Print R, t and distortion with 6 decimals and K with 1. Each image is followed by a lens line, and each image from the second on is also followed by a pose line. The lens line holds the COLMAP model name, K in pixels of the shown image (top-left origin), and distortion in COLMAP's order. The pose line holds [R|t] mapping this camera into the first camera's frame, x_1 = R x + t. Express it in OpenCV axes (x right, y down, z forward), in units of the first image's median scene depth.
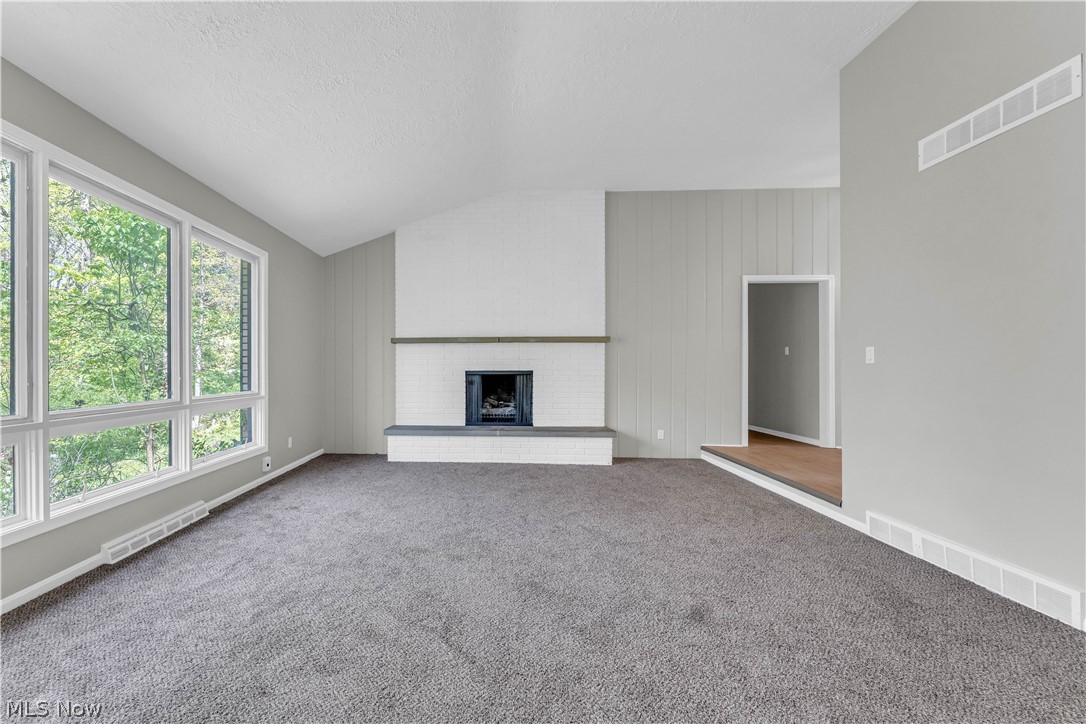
lens RADIAL K [[442.3, 0, 543.0], [0, 442.3, 362.0], [0, 0, 1]] dist [-0.000158, 0.000019]
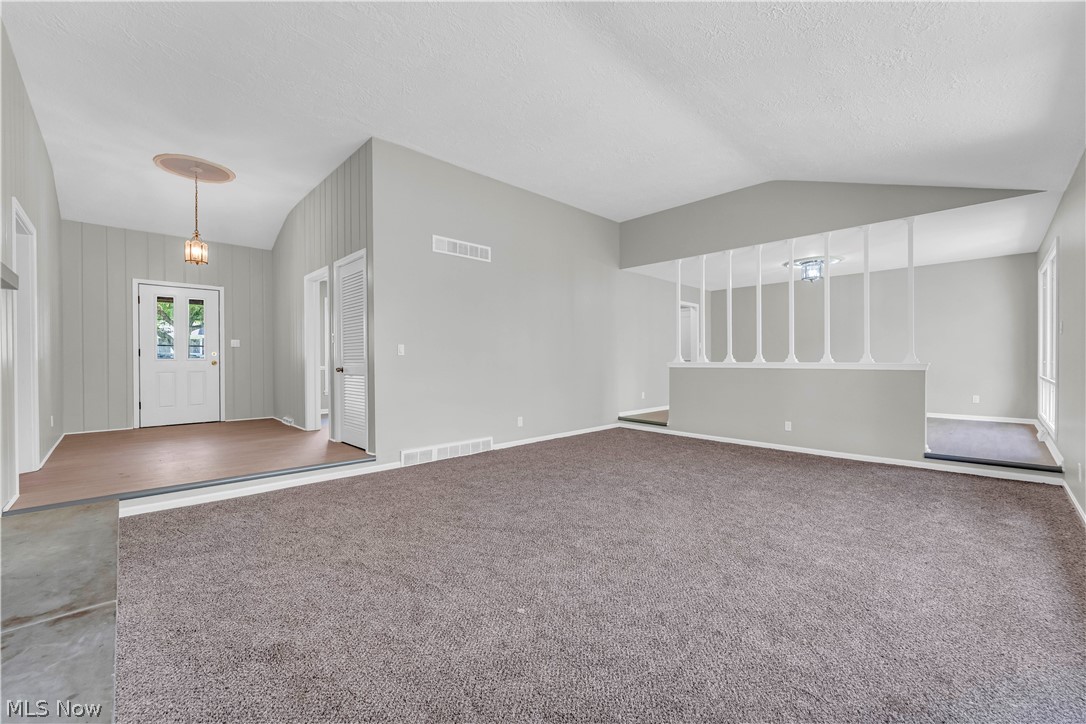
lens RADIAL K [[442.3, 0, 543.0], [0, 442.3, 362.0], [0, 0, 1]] dist [-0.000158, 0.000019]
pose [[-0.608105, -0.002173, 0.793854, -0.886354], [-0.003120, 0.999995, 0.000347, 0.027764], [-0.793851, -0.002266, -0.608108, 1.755032]]
